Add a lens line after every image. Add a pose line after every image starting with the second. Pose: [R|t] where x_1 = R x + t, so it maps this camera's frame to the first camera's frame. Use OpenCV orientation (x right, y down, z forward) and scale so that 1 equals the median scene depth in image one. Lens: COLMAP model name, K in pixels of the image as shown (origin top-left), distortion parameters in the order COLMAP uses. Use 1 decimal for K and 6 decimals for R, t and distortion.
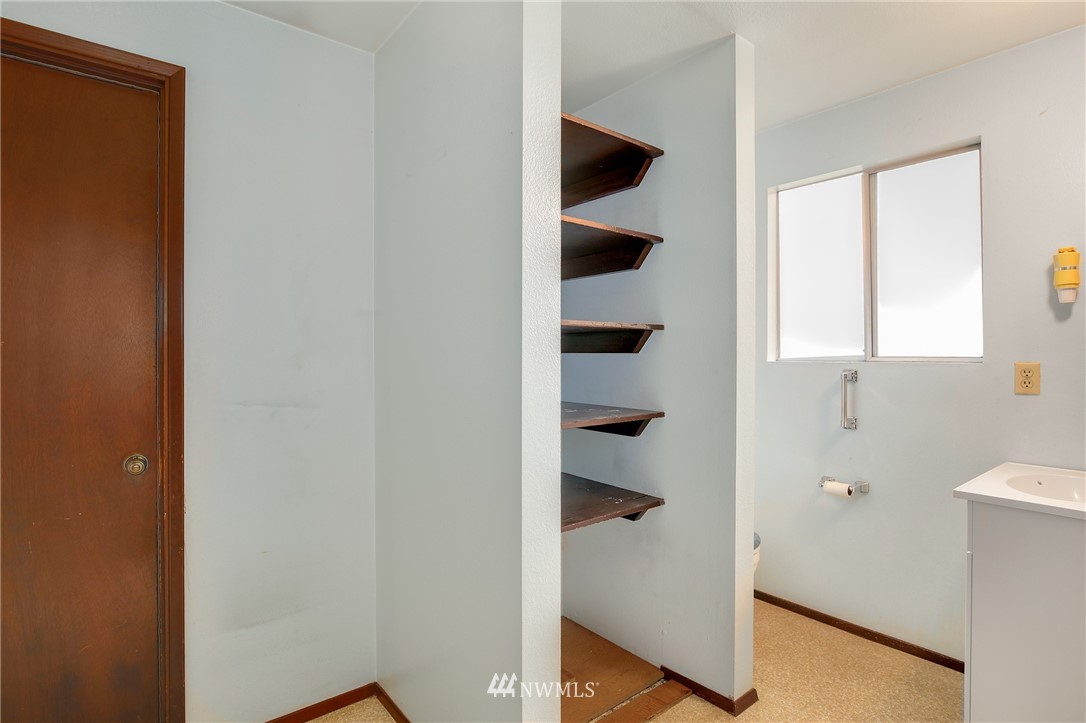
lens RADIAL K [[527.2, 0, 553.0], [0, 527.2, 351.7], [0, 0, 1]] dist [-0.022048, 0.001525]
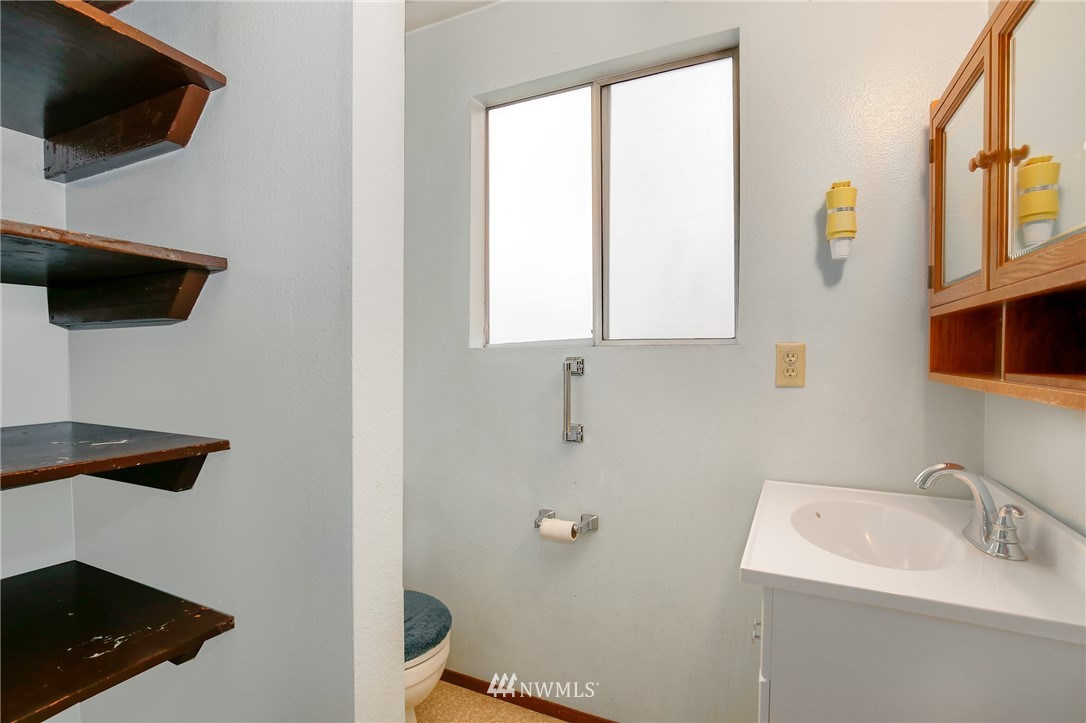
lens RADIAL K [[527.2, 0, 545.6], [0, 527.2, 366.0], [0, 0, 1]] dist [-0.022048, 0.001525]
pose [[0.900349, -0.004892, 0.435141, 0.255883], [-0.004368, 0.999785, 0.020277, 0.035473], [-0.435147, -0.020157, 0.900134, 0.434798]]
